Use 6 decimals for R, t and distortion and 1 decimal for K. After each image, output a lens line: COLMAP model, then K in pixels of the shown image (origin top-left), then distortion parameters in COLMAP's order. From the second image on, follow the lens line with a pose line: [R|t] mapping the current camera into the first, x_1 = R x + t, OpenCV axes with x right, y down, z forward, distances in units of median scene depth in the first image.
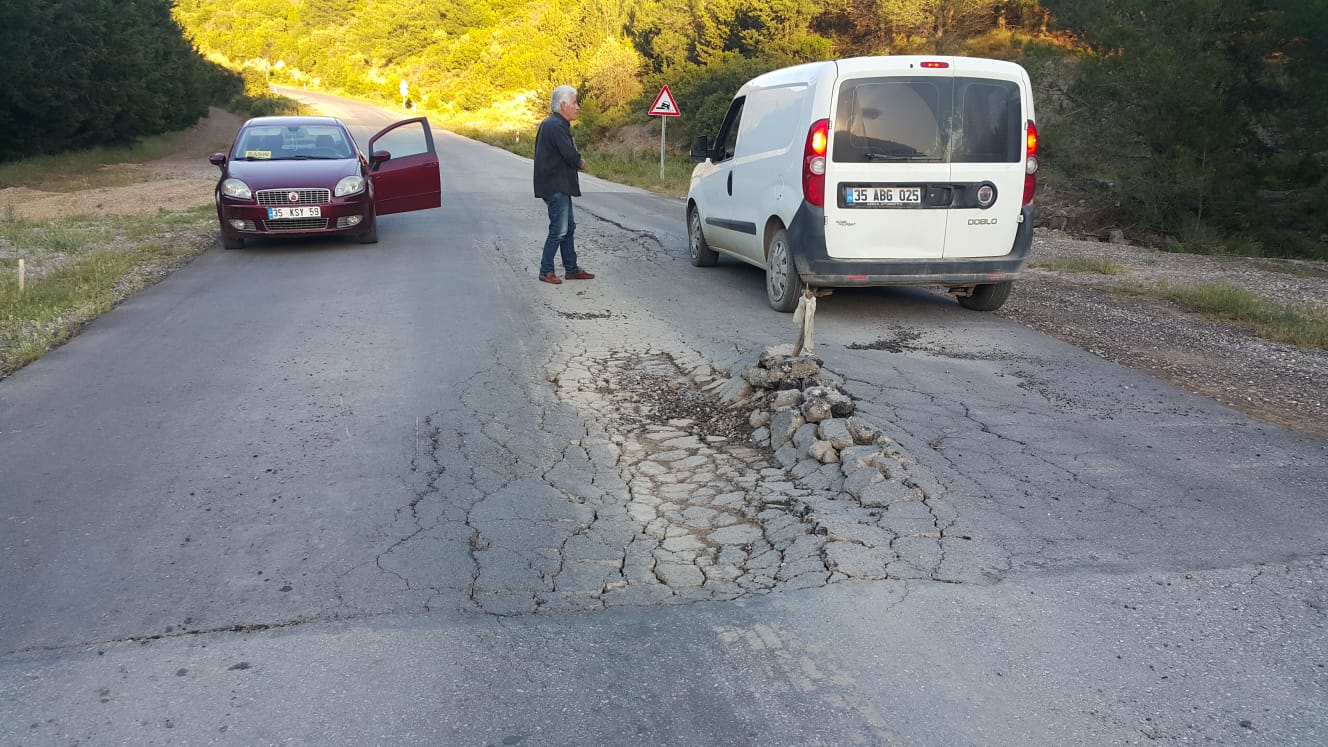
lens RADIAL K [[1075.8, 0, 654.4], [0, 1075.8, 370.7], [0, 0, 1]] dist [0.145838, -0.314148]
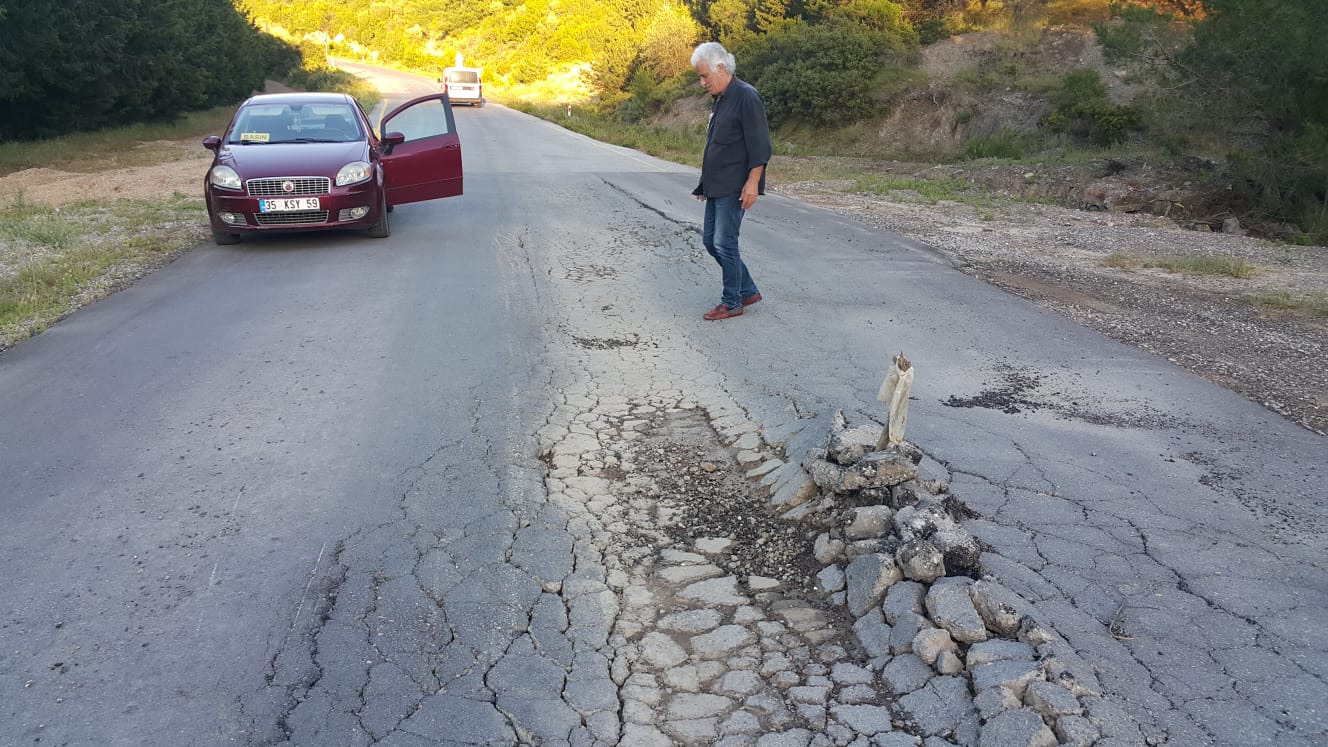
lens RADIAL K [[1075.8, 0, 654.4], [0, 1075.8, 370.7], [0, 0, 1]] dist [0.145838, -0.314148]
pose [[0.998570, 0.007729, -0.052898, 0.017180], [-0.006407, 0.999664, 0.025115, -0.060668], [0.053074, -0.024740, 0.998284, 0.234735]]
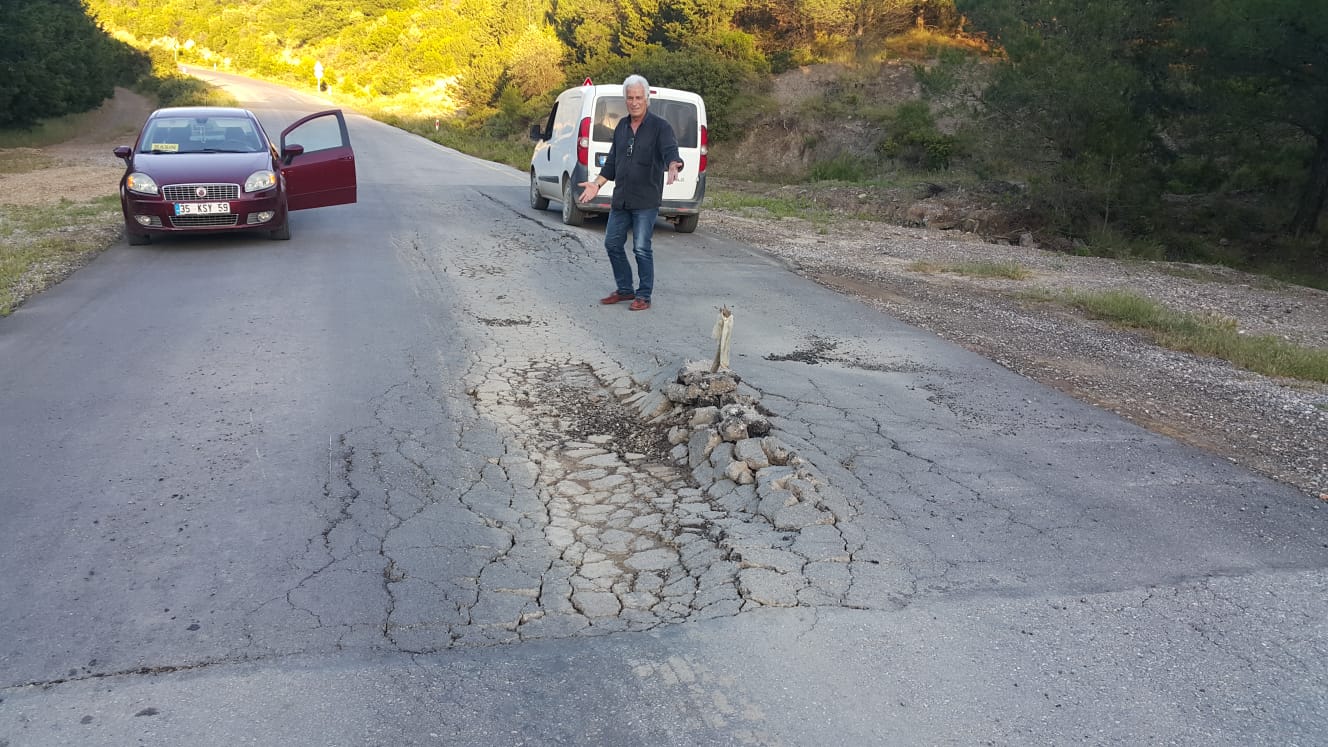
lens RADIAL K [[1077.3, 0, 658.1], [0, 1077.3, 381.1], [0, 0, 1]] dist [0.146945, -0.329126]
pose [[0.997260, 0.001491, 0.073961, 0.002885], [-0.002858, 0.999827, 0.018379, -0.018400], [-0.073920, -0.018540, 0.997092, -0.004276]]
